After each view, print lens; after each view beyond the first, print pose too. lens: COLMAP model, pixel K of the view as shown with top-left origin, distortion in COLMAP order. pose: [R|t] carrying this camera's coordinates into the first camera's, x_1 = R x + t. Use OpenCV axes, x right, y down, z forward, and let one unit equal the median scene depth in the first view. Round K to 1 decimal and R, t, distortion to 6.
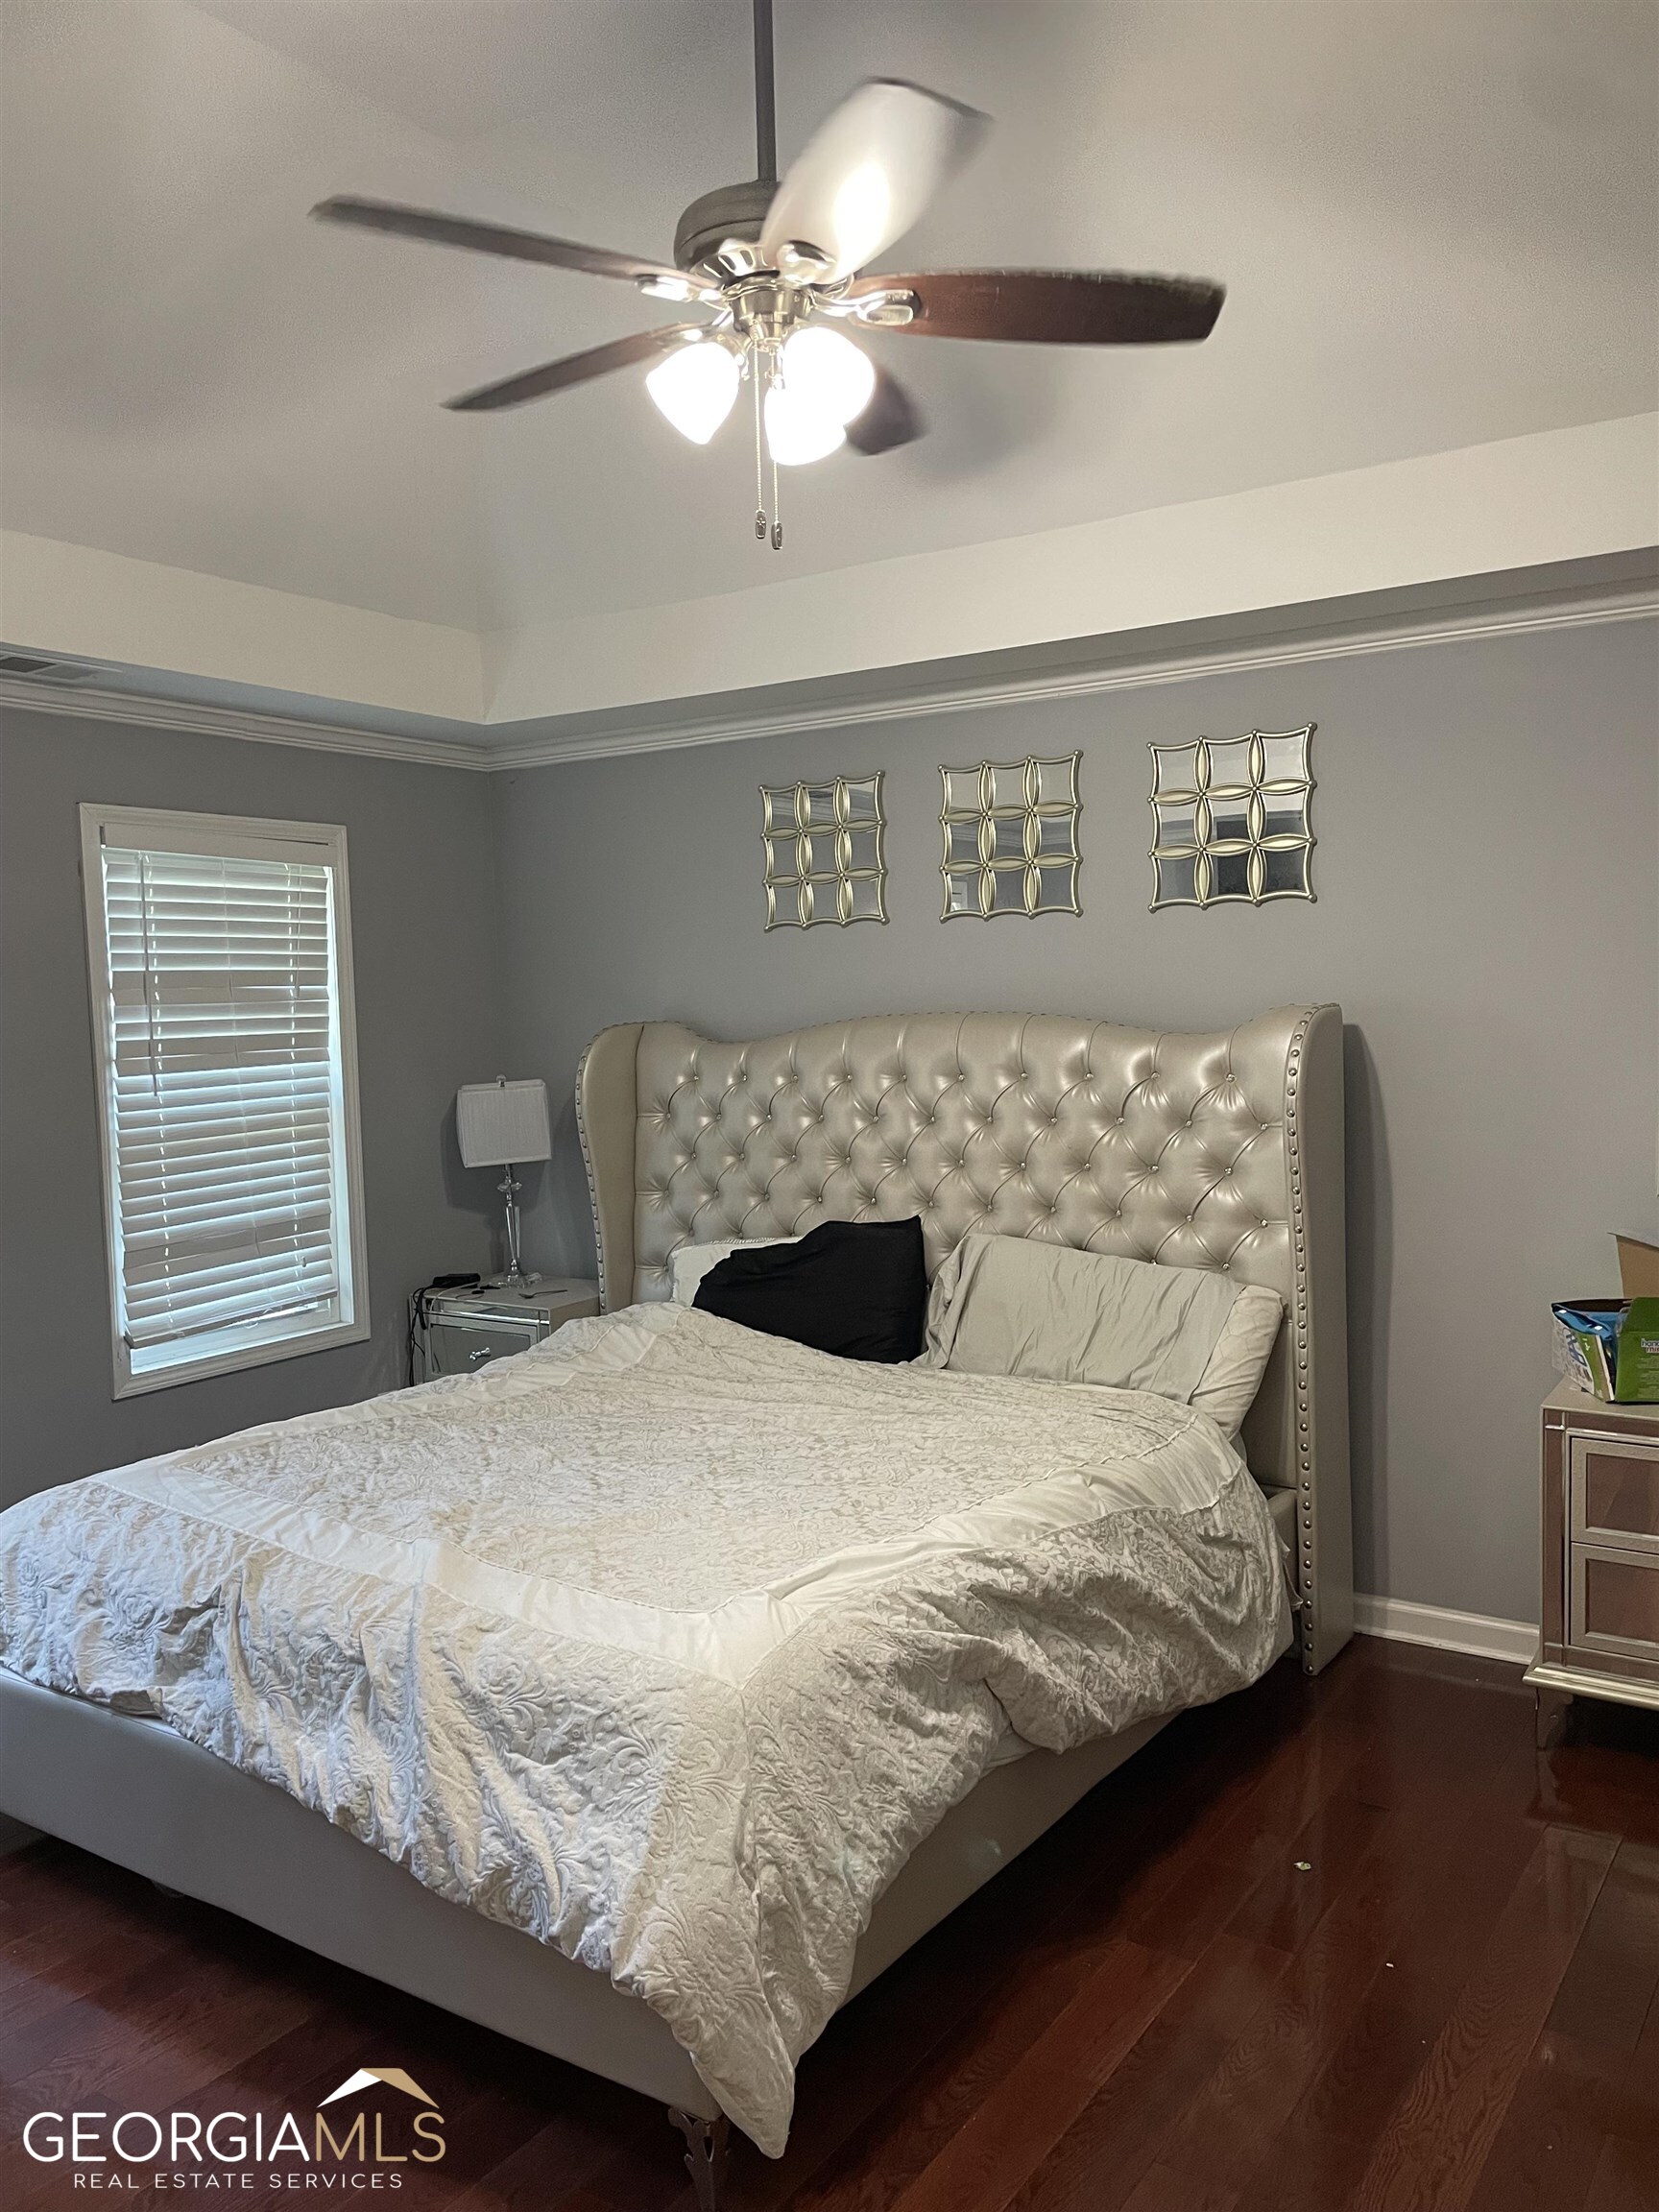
lens RADIAL K [[1685.9, 0, 829.8], [0, 1685.9, 1117.6], [0, 0, 1]] dist [0.100966, -0.130959]
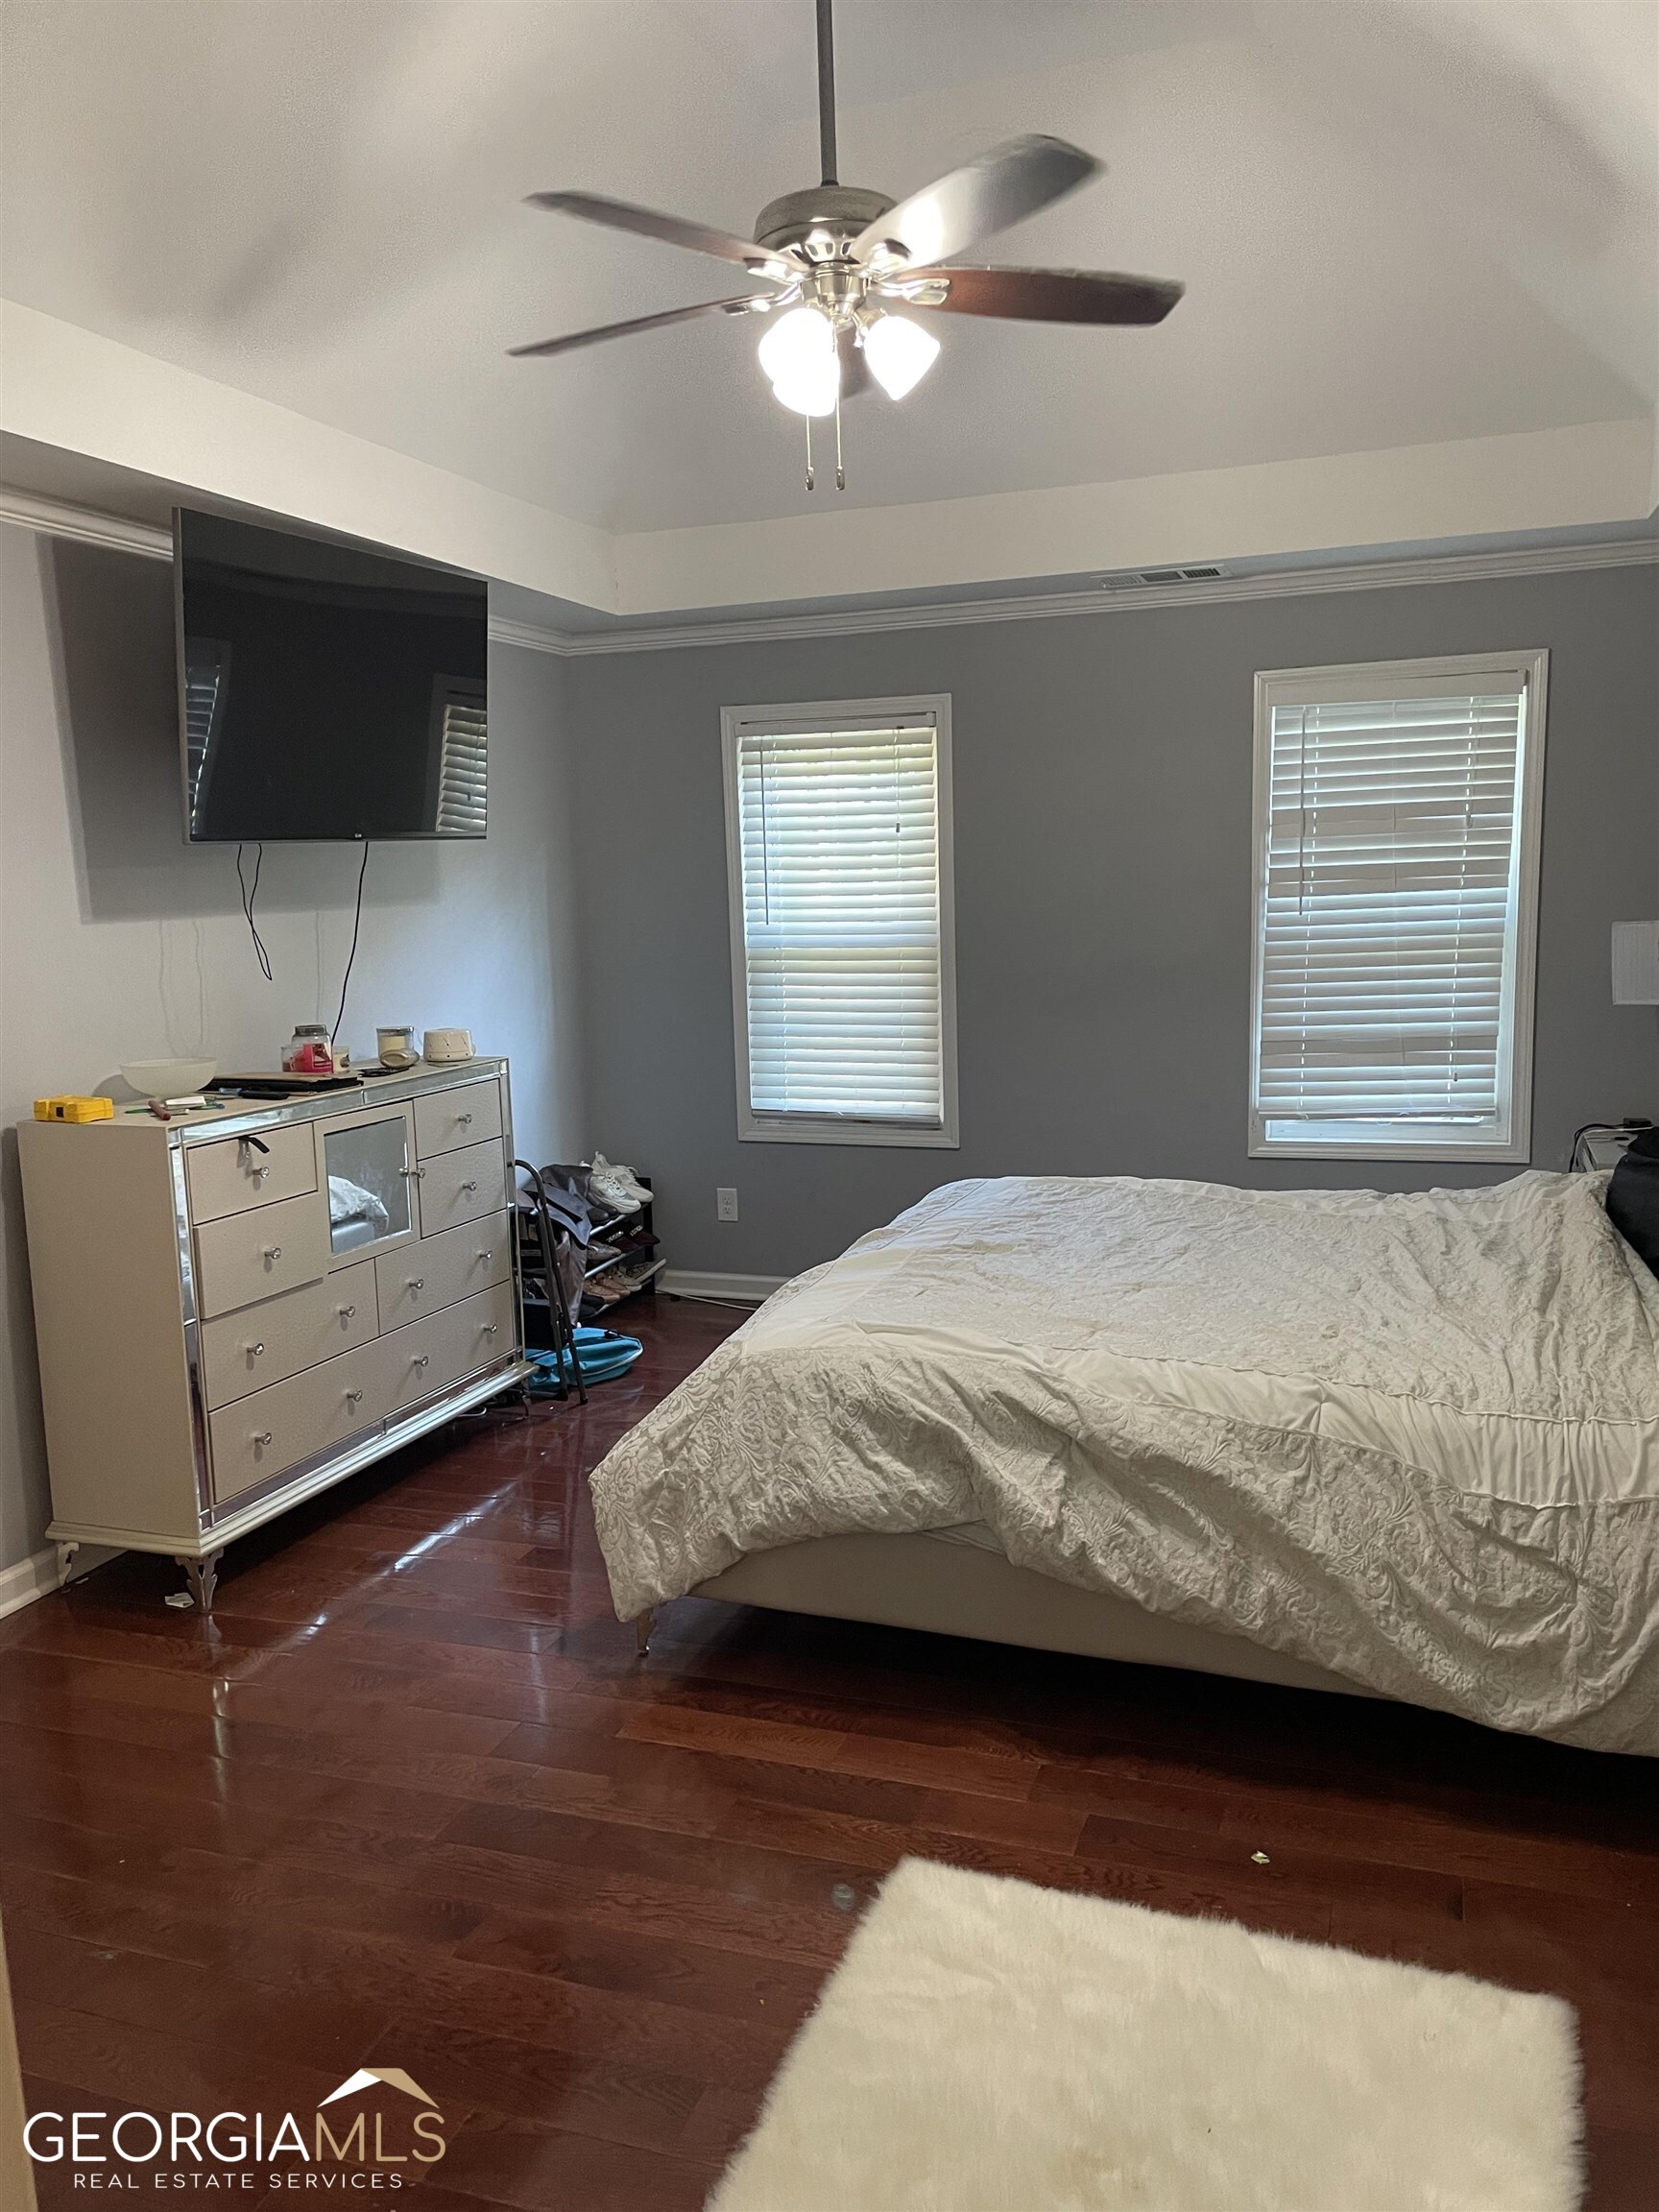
lens RADIAL K [[1685.9, 0, 823.8], [0, 1685.9, 1109.3], [0, 0, 1]] dist [0.100966, -0.130959]
pose [[0.242342, 0.157235, -0.957365, 0.679097], [-0.042462, 0.987553, 0.151445, -0.044055], [0.969261, 0.003951, 0.246002, 0.383864]]
